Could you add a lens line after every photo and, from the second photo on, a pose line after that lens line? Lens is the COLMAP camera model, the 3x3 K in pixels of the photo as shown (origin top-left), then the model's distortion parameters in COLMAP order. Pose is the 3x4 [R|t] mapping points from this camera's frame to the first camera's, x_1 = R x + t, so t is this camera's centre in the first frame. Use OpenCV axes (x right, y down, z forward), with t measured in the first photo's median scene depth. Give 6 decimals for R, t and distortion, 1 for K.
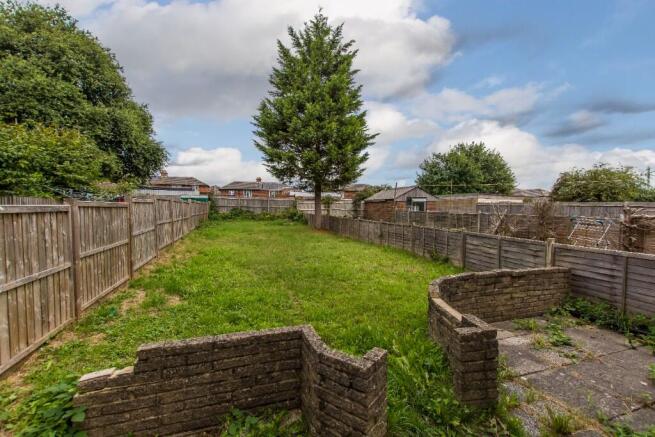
lens RADIAL K [[283.8, 0, 327.5], [0, 283.8, 218.5], [0, 0, 1]] dist [0.002136, 0.000241]
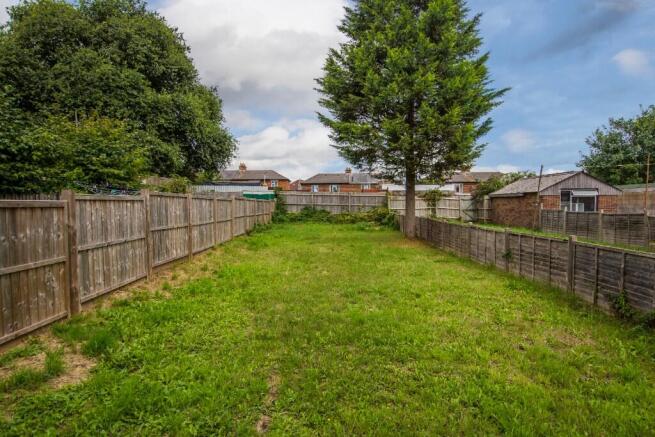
lens RADIAL K [[357.3, 0, 327.5], [0, 357.3, 218.5], [0, 0, 1]] dist [-0.024229, 0.000711]
pose [[0.950361, 0.008461, -0.311033, 0.040650], [-0.009501, 0.999953, -0.001827, -0.005388], [0.311003, 0.004692, 0.950397, 0.130566]]
